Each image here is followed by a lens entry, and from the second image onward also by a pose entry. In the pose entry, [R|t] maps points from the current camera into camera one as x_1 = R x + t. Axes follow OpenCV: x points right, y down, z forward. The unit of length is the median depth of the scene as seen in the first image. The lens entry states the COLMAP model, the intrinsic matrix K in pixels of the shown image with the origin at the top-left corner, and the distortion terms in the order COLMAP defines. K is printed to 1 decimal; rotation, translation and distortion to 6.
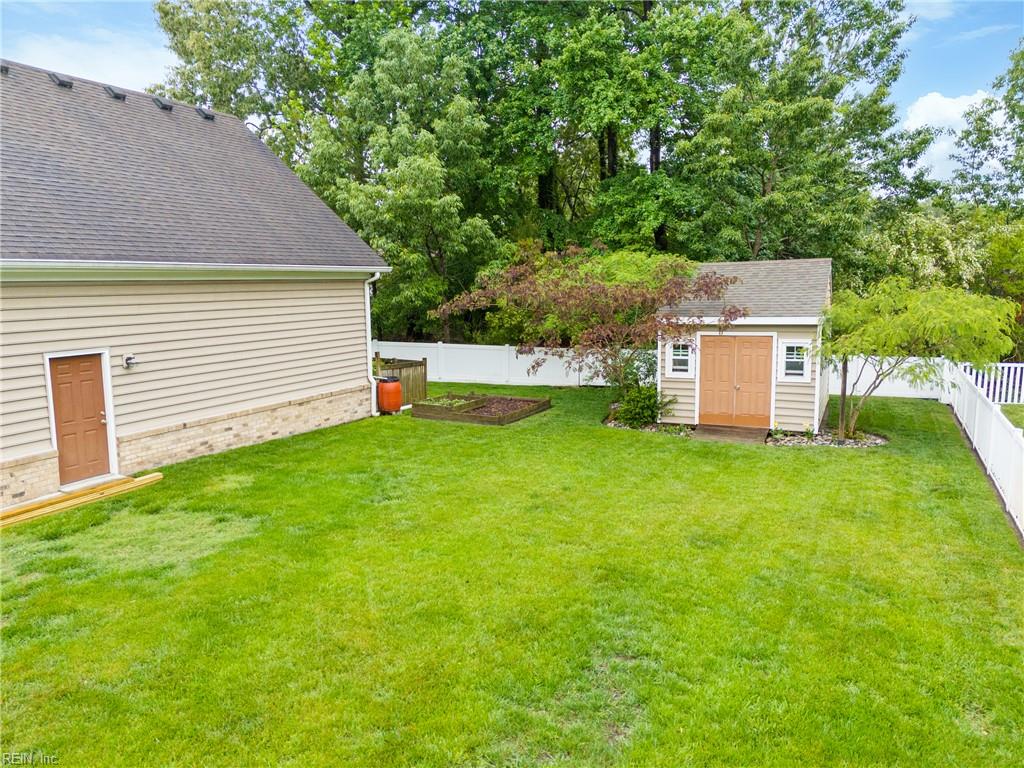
lens RADIAL K [[751.3, 0, 513.6], [0, 751.3, 383.5], [0, 0, 1]] dist [0.079002, -0.072501]
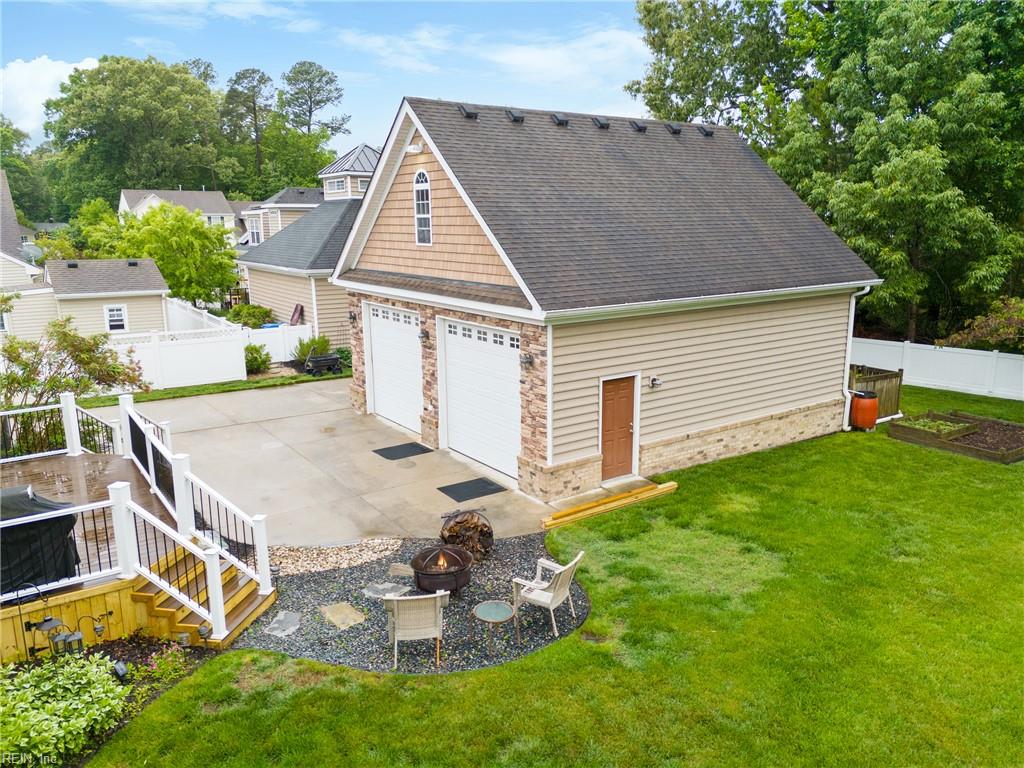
lens RADIAL K [[751.3, 0, 513.6], [0, 751.3, 383.5], [0, 0, 1]] dist [0.079002, -0.072501]
pose [[0.873966, 0.098899, -0.475817, -0.112435], [-0.063842, 0.993954, 0.089330, -0.091615], [0.481775, -0.047694, 0.874996, -0.090451]]
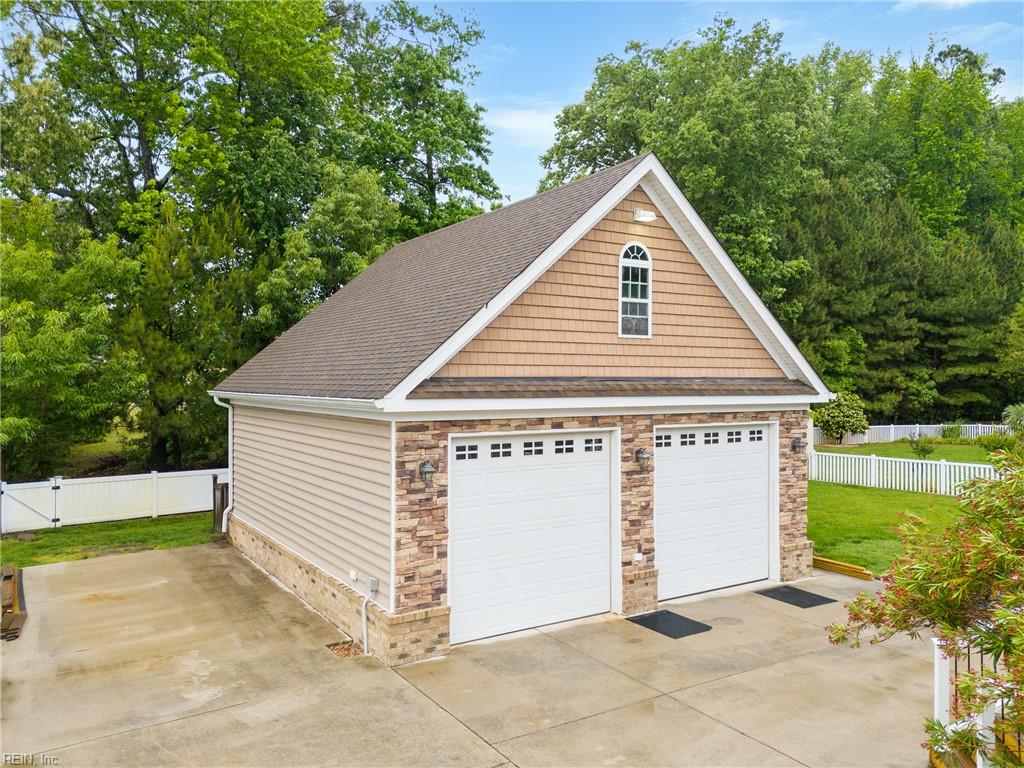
lens RADIAL K [[753.8, 0, 513.6], [0, 753.8, 381.5], [0, 0, 1]] dist [0.072698, -0.066732]
pose [[0.518057, 0.003332, 0.855340, -1.430860], [0.119981, 0.989822, -0.076525, -0.089277], [-0.846889, 0.142269, 0.512385, 0.457298]]
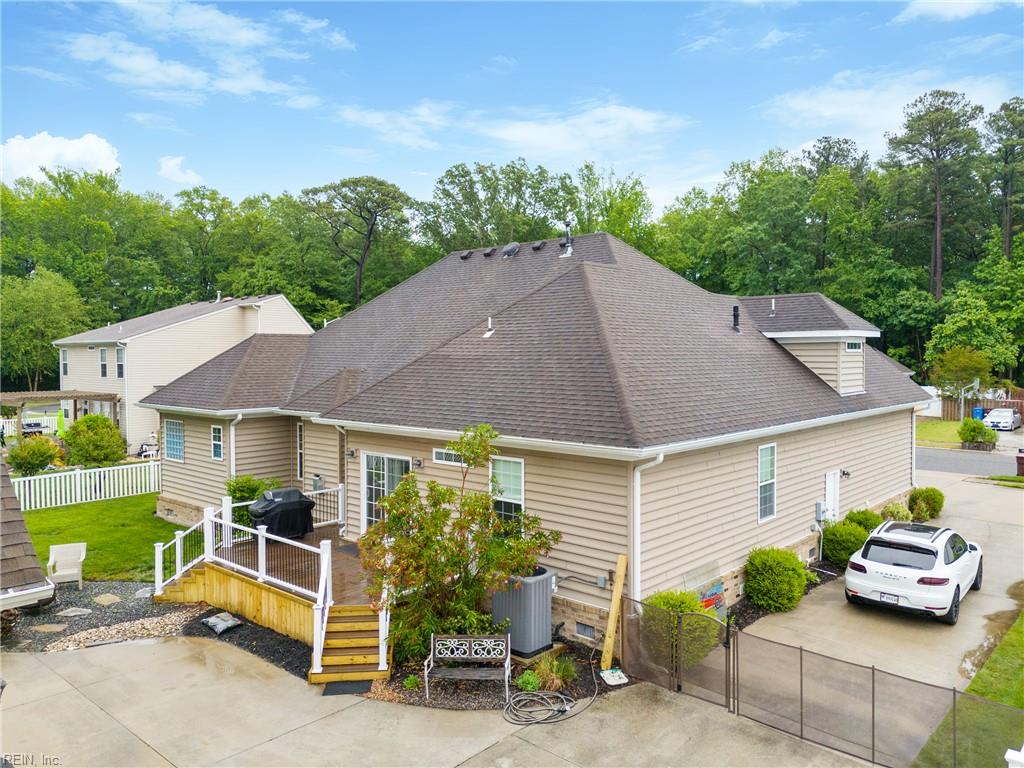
lens RADIAL K [[753.8, 0, 513.6], [0, 753.8, 381.5], [0, 0, 1]] dist [0.072698, -0.066732]
pose [[-0.960737, -0.004663, 0.277423, -1.297295], [0.045076, 0.983953, 0.172638, -0.282710], [-0.273776, 0.178364, -0.945110, 1.125481]]
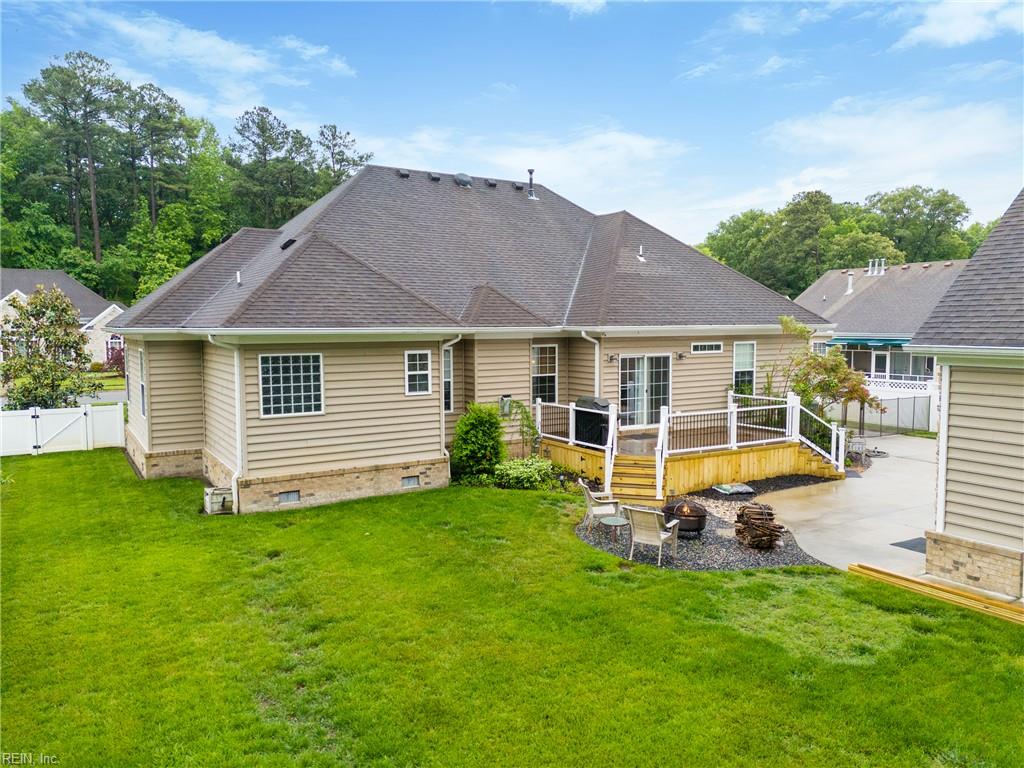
lens RADIAL K [[751.3, 0, 513.6], [0, 751.3, 383.5], [0, 0, 1]] dist [0.079002, -0.072501]
pose [[-0.543355, 0.072768, -0.836343, 0.343340], [-0.112828, 0.980868, 0.158645, -0.134571], [0.831887, 0.180563, -0.524749, 0.678793]]
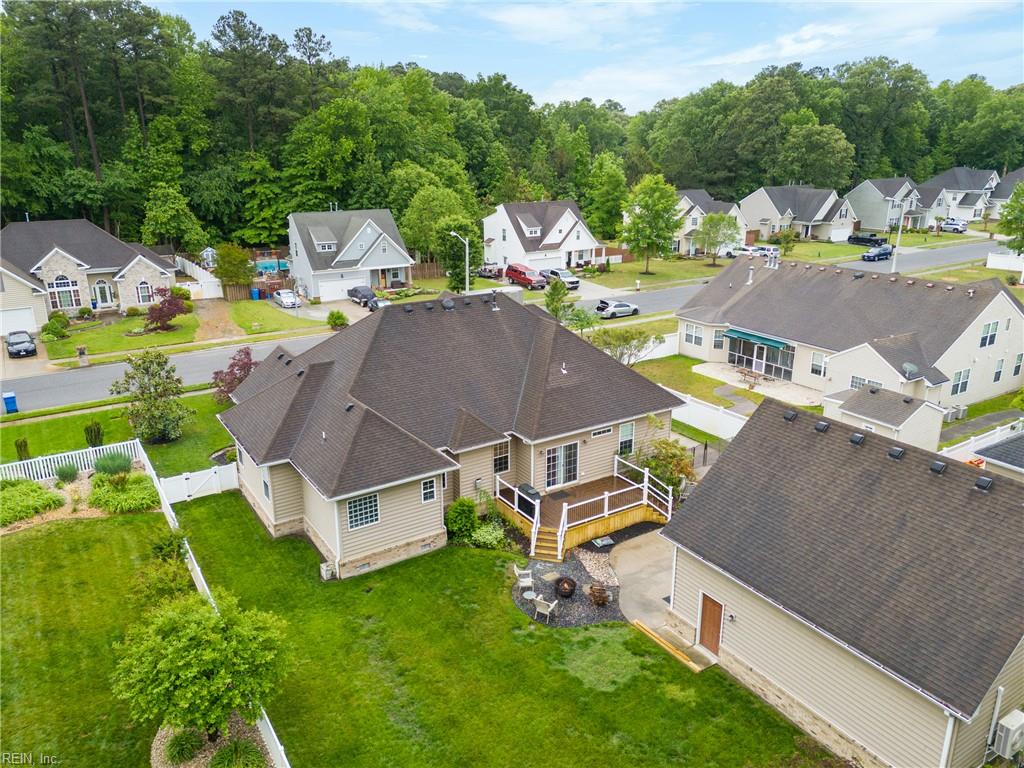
lens RADIAL K [[751.3, 0, 513.6], [0, 751.3, 383.5], [0, 0, 1]] dist [0.079002, -0.072501]
pose [[-0.516490, 0.266010, -0.813927, 0.877757], [-0.119537, 0.918818, 0.376145, -0.925985], [0.847909, 0.291570, -0.442762, 0.946258]]
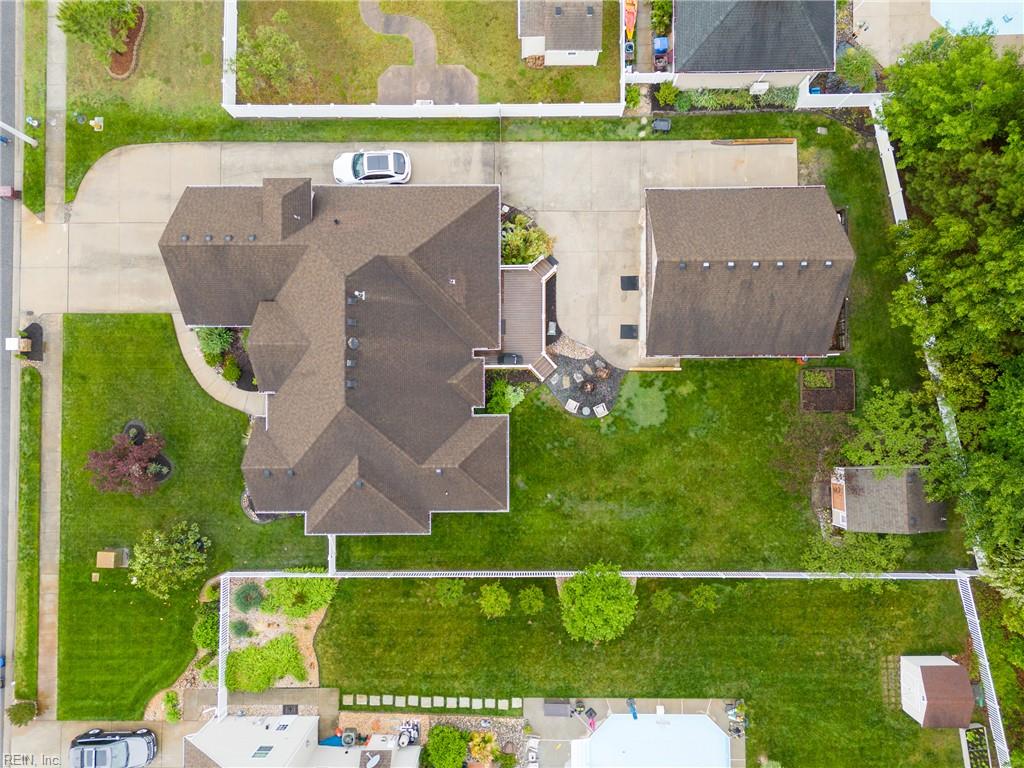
lens RADIAL K [[751.3, 0, 513.6], [0, 751.3, 383.5], [0, 0, 1]] dist [0.079002, -0.072501]
pose [[0.441163, 0.896775, -0.034205, -0.485041], [-0.114818, 0.094203, 0.988910, -2.617970], [0.890052, -0.432343, 0.144524, -0.224982]]
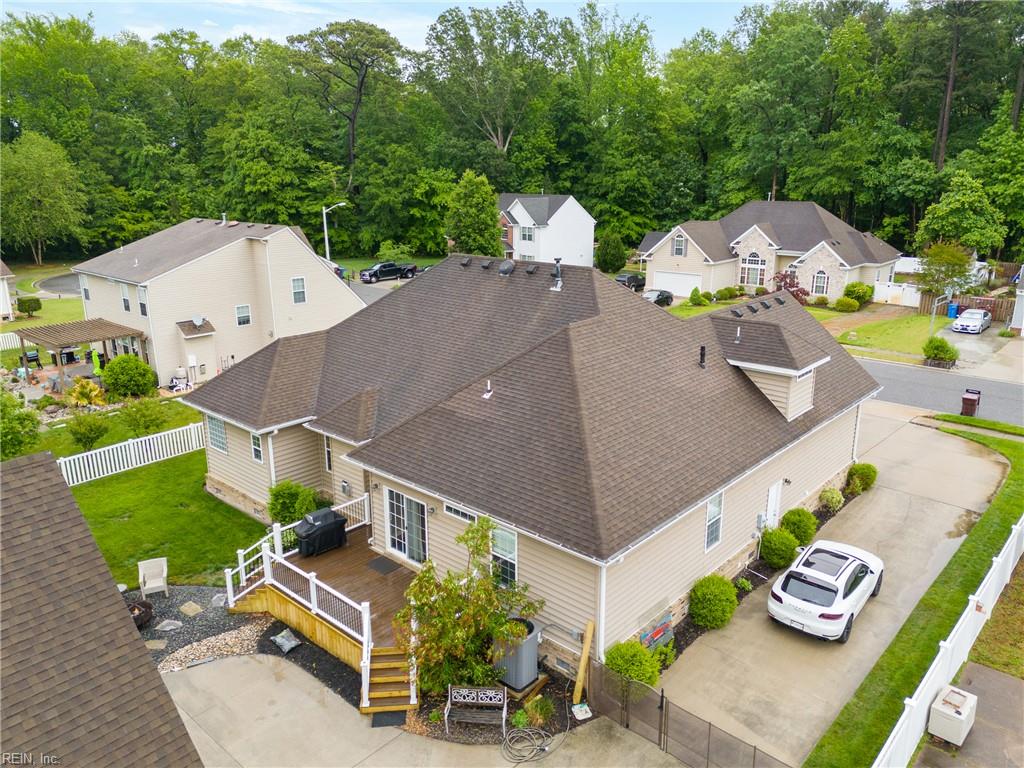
lens RADIAL K [[751.3, 0, 513.6], [0, 751.3, 383.5], [0, 0, 1]] dist [0.079002, -0.072501]
pose [[-0.961299, -0.068106, 0.266957, -1.342094], [0.046688, 0.914680, 0.401473, -0.688904], [-0.271523, 0.398399, -0.876101, 1.194656]]
